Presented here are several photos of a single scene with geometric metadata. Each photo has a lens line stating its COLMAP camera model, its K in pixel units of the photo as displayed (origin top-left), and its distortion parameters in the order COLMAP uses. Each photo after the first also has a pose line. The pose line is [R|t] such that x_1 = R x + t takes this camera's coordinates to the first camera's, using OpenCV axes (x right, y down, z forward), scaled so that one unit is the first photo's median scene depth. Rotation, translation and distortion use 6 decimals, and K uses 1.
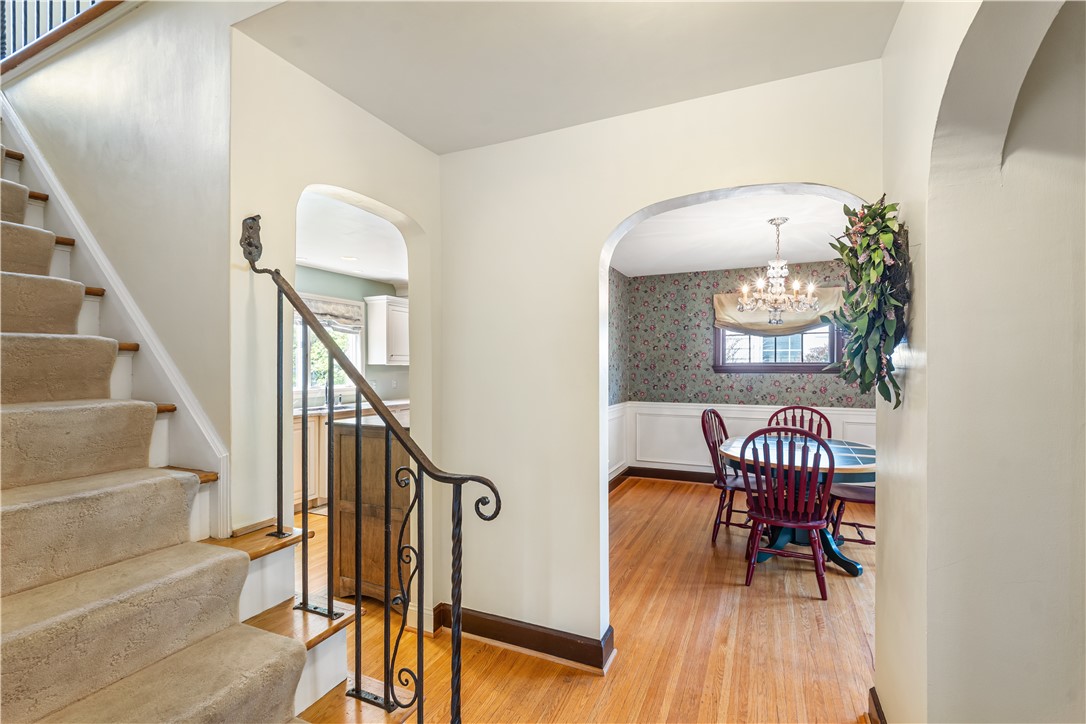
lens RADIAL K [[481.9, 0, 547.0], [0, 481.9, 364.5], [0, 0, 1]] dist [-0.002079, -0.000290]
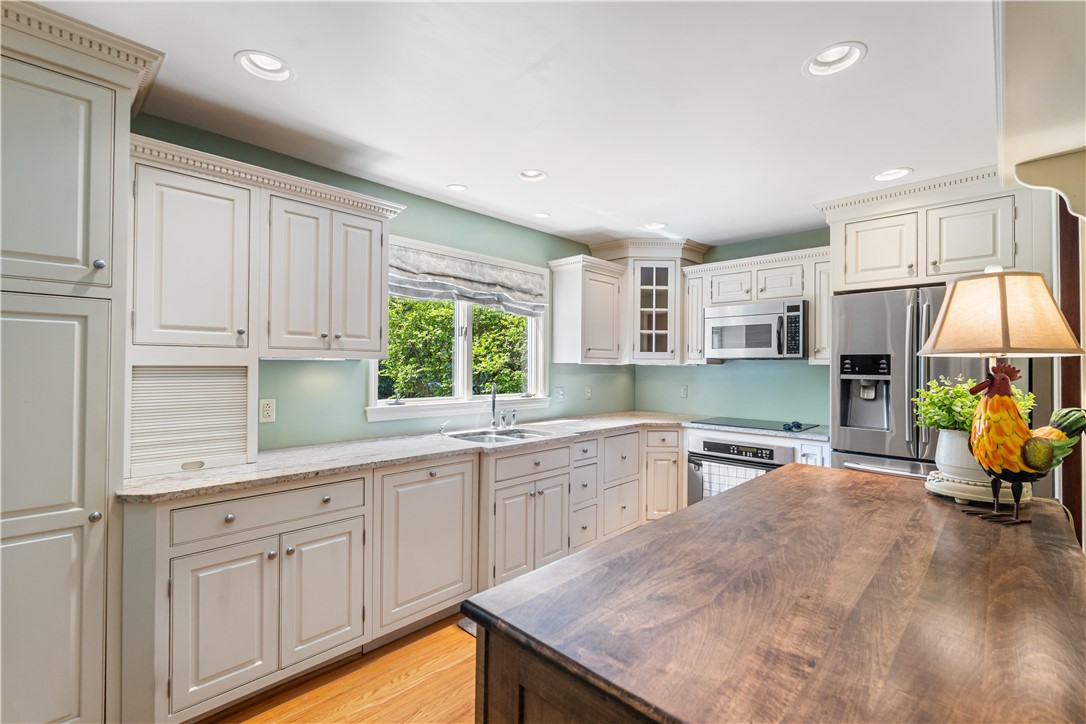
lens RADIAL K [[481.9, 0, 547.0], [0, 481.9, 364.5], [0, 0, 1]] dist [-0.002079, -0.000290]
pose [[0.944897, 0.007487, -0.327281, -0.168395], [-0.008451, 0.999963, -0.001521, 0.002708], [0.327258, 0.004203, 0.944926, 0.384107]]
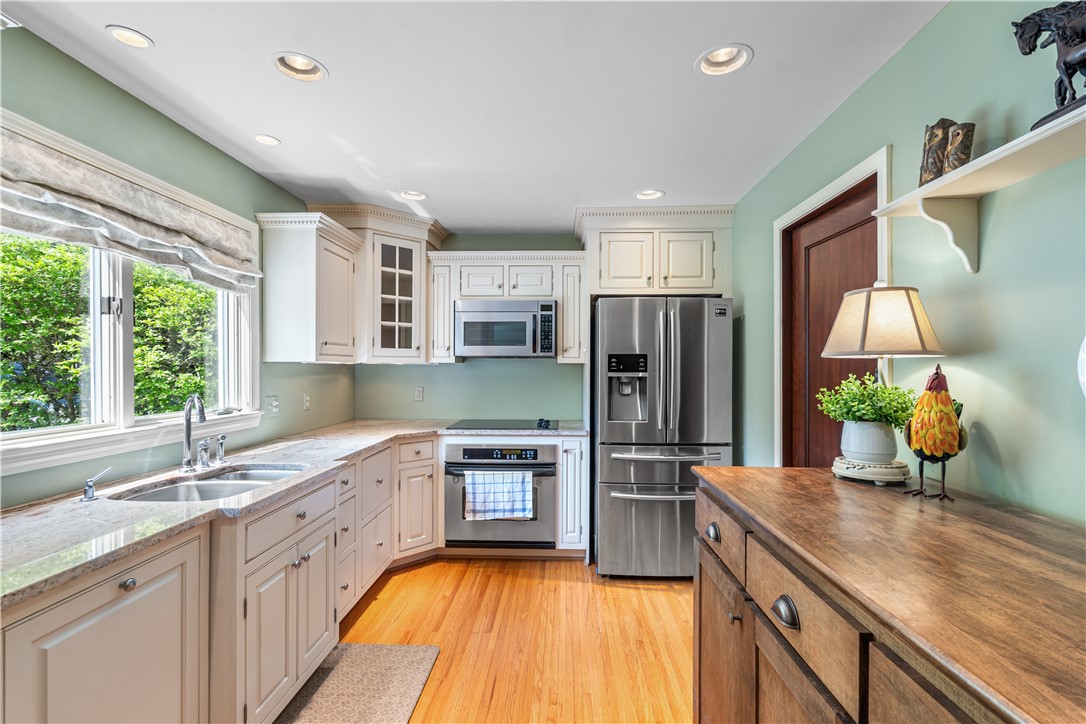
lens RADIAL K [[488.3, 0, 551.9], [0, 488.3, 368.2], [0, 0, 1]] dist [0.000665, 0.000130]
pose [[0.921013, 0.000772, 0.389531, -0.309798], [-0.003474, 0.999975, 0.006233, 0.001950], [-0.389517, -0.007094, 0.920992, 0.479527]]
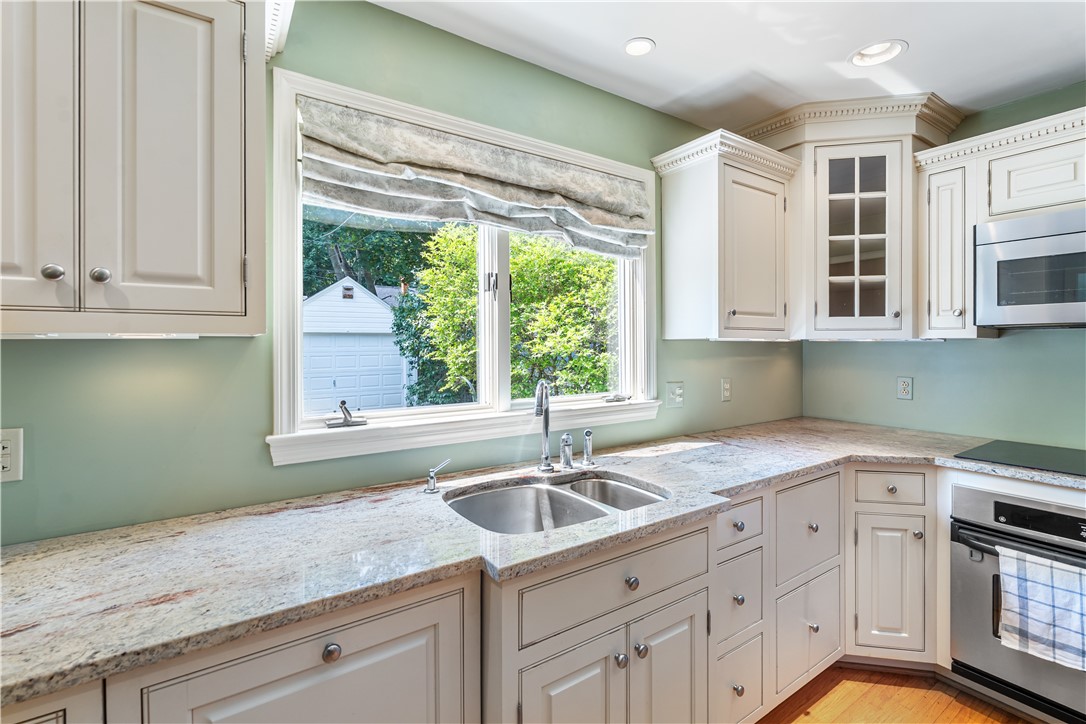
lens RADIAL K [[486.7, 0, 544.3], [0, 486.7, 343.5], [0, 0, 1]] dist [-0.001483, -0.000297]
pose [[0.852581, -0.001362, -0.522594, -0.261605], [0.002352, 0.999996, 0.001232, 0.002107], [0.522590, -0.002280, 0.852581, 0.650319]]
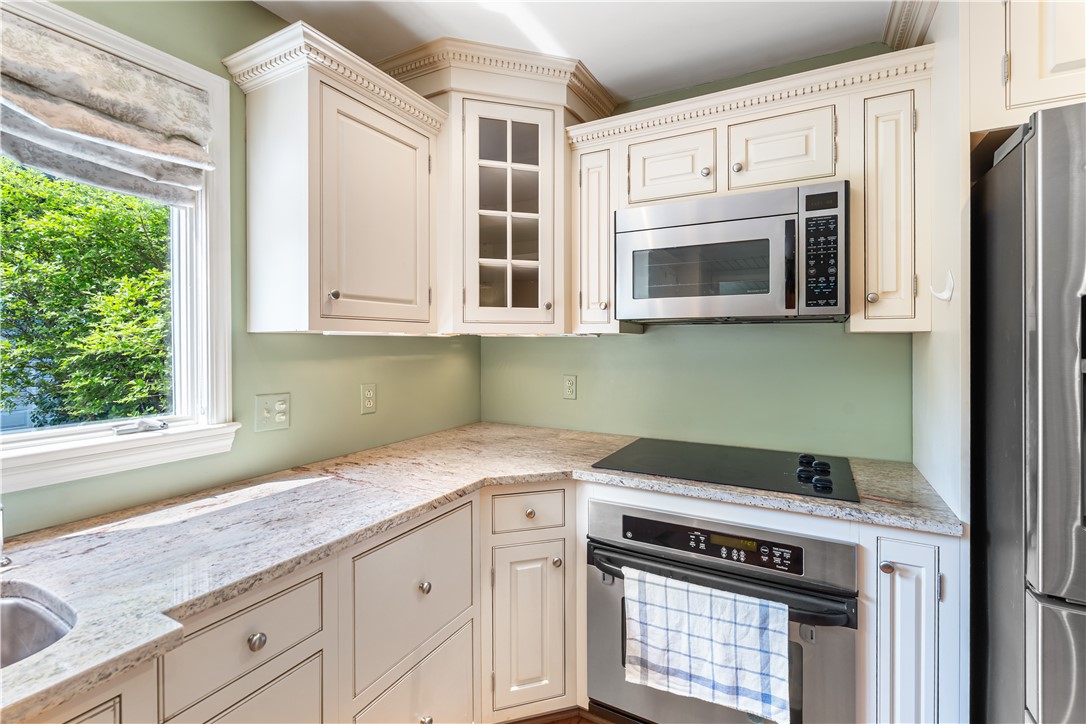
lens RADIAL K [[490.5, 0, 544.2], [0, 490.5, 337.7], [0, 0, 1]] dist [-0.000656, -0.000106]
pose [[0.996911, -0.000955, -0.078539, -0.202977], [0.000755, 0.999996, -0.002572, 0.003169], [0.078541, 0.002505, 0.996908, 0.778618]]
